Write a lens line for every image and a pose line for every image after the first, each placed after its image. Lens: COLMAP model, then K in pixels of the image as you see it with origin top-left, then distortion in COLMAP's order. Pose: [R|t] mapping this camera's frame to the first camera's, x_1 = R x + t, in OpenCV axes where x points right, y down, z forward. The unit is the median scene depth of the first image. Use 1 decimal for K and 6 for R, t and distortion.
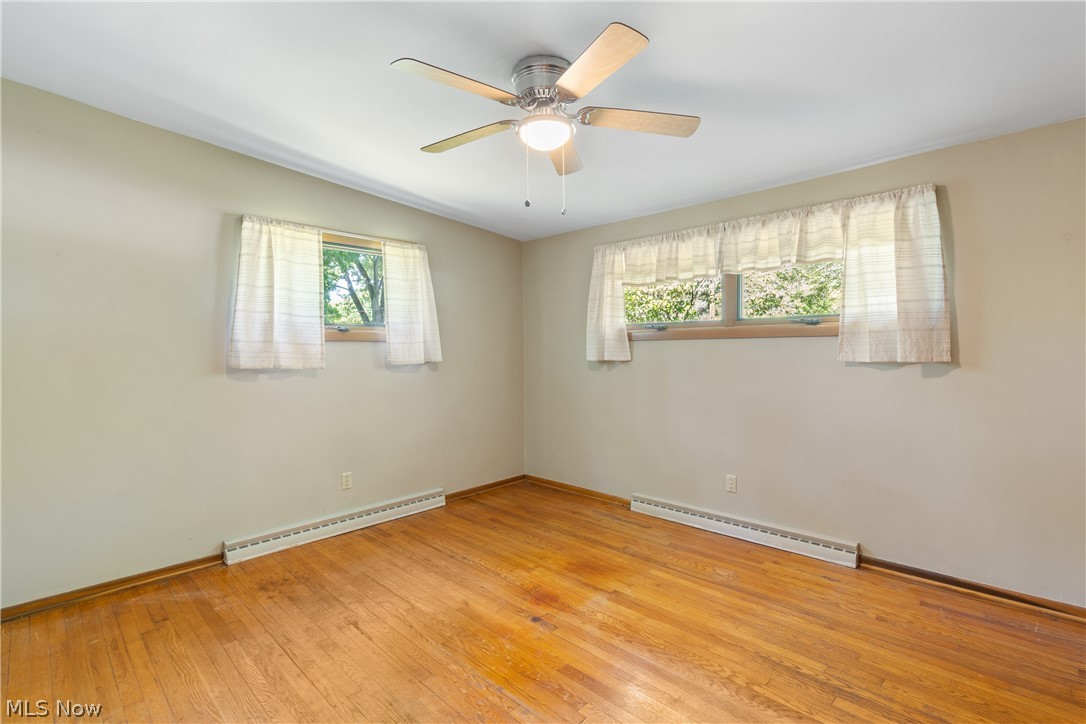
lens RADIAL K [[487.2, 0, 544.0], [0, 487.2, 356.5], [0, 0, 1]] dist [-0.001499, -0.000773]
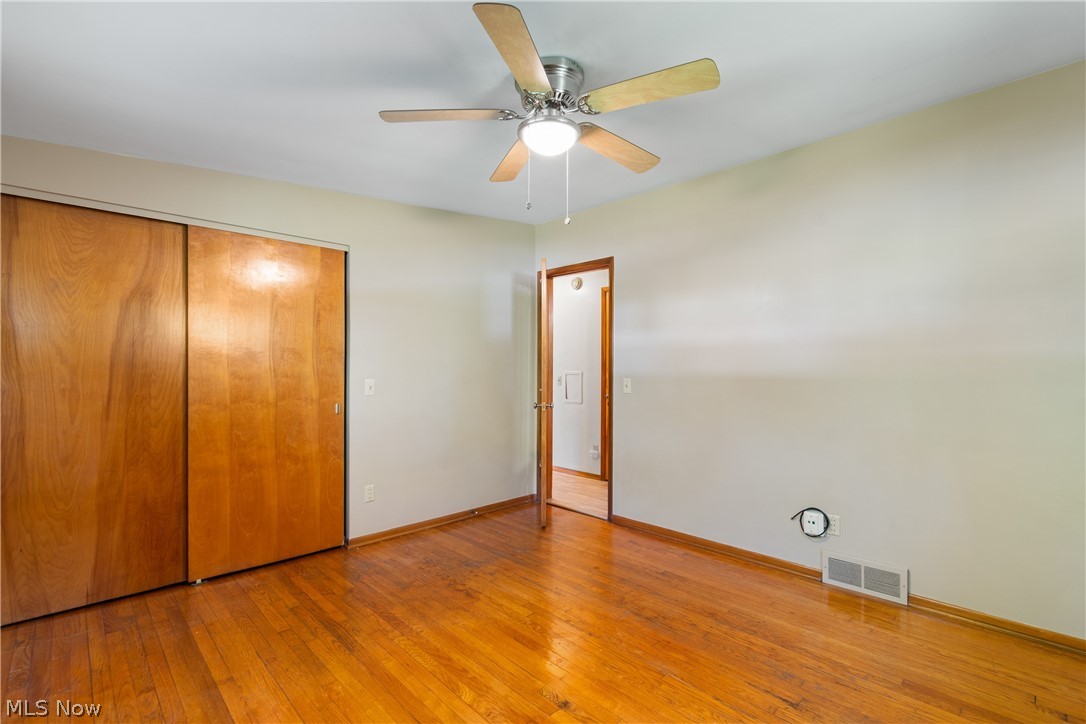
lens RADIAL K [[487.2, 0, 547.4], [0, 487.2, 364.1], [0, 0, 1]] dist [-0.001499, -0.000773]
pose [[-0.999705, 0.008614, 0.022702, -0.013235], [0.008862, 0.999902, 0.010847, -0.021283], [-0.022606, 0.011045, -0.999683, 2.103118]]
